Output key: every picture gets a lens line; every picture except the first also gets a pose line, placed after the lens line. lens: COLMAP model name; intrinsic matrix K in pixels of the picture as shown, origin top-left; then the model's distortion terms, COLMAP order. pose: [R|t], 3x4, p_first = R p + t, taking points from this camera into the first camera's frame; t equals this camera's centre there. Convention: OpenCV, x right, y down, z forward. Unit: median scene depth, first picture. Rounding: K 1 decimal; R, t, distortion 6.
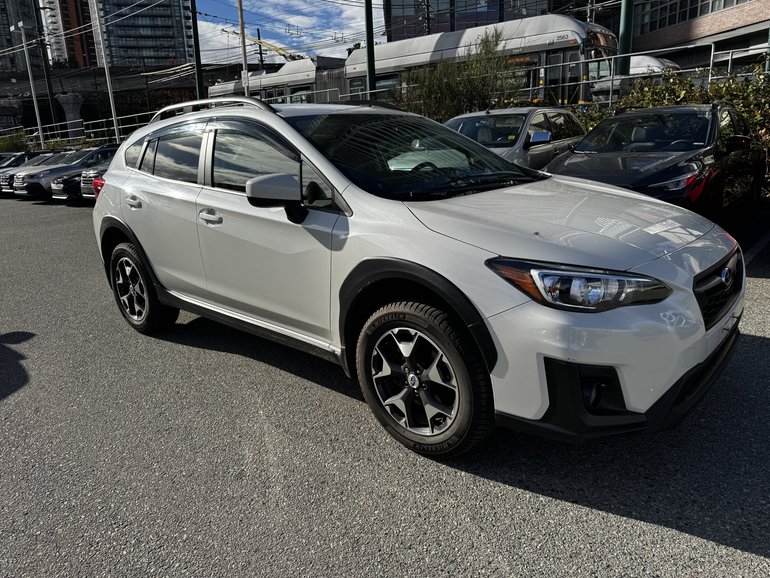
lens RADIAL K [[552.4, 0, 385.0], [0, 552.4, 289.0], [0, 0, 1]] dist [0.022065, -0.023658]
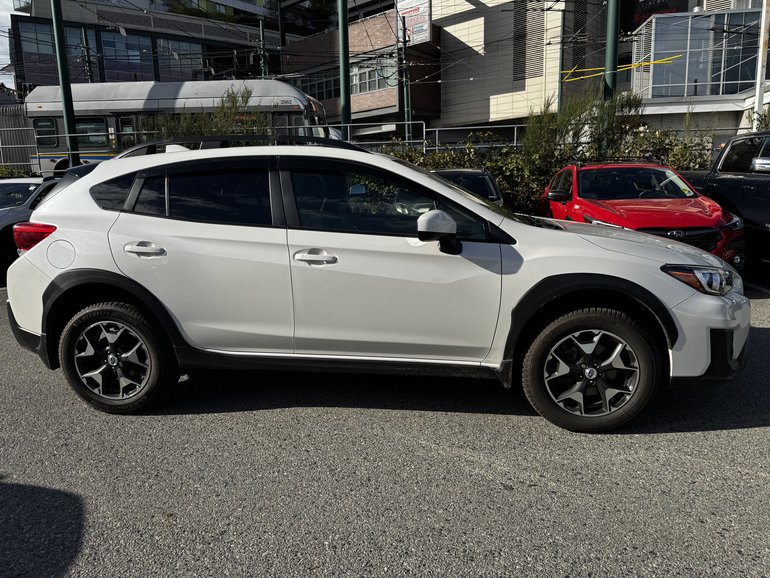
lens RADIAL K [[552.4, 0, 385.0], [0, 552.4, 289.0], [0, 0, 1]] dist [0.022065, -0.023658]
pose [[0.818562, -0.075291, 0.569463, -0.777286], [0.129351, 0.990071, -0.055033, -0.008298], [-0.559665, 0.118708, 0.820173, 0.164345]]
